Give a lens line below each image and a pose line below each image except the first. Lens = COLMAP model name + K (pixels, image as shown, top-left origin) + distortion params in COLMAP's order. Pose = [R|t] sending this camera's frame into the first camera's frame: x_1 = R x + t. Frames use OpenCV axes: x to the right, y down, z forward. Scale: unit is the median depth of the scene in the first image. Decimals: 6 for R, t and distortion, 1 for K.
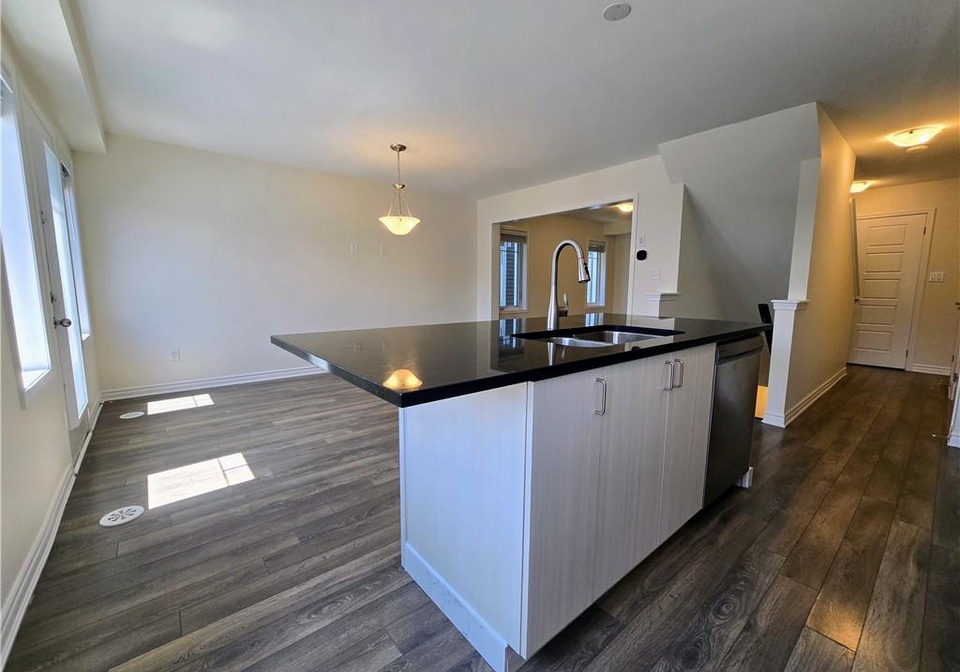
lens RADIAL K [[403.7, 0, 486.6], [0, 403.7, 336.3], [0, 0, 1]] dist [0.000338, 0.000289]
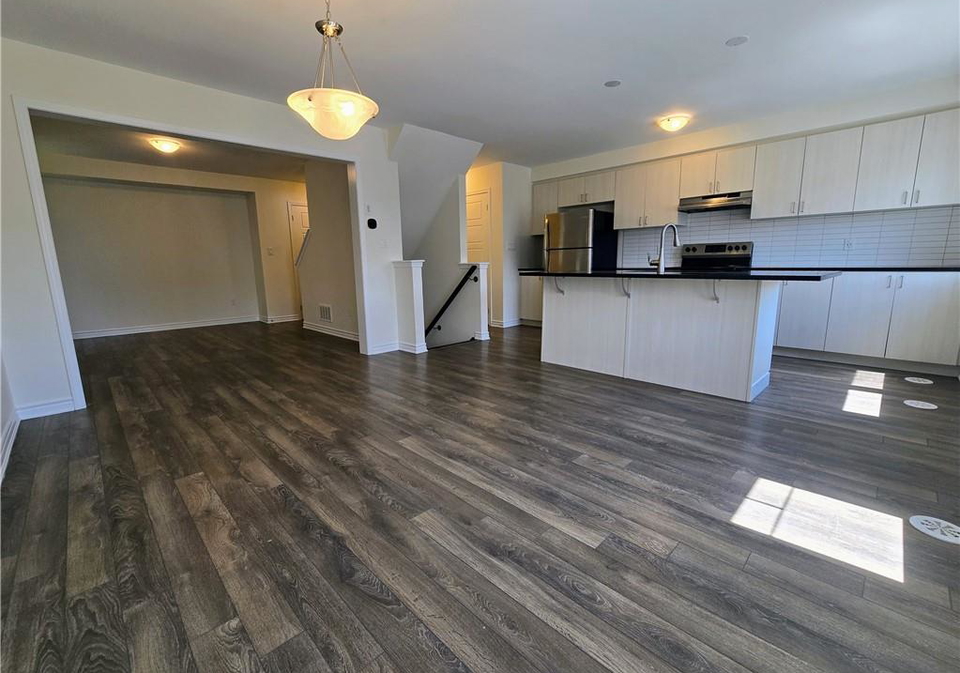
lens RADIAL K [[403.7, 0, 484.2], [0, 403.7, 335.2], [0, 0, 1]] dist [0.000338, 0.000289]
pose [[-0.075941, -0.187087, 0.979404, -1.064706], [0.143890, 0.969903, 0.196429, -0.140688], [-0.986675, 0.155844, -0.046736, 1.285734]]
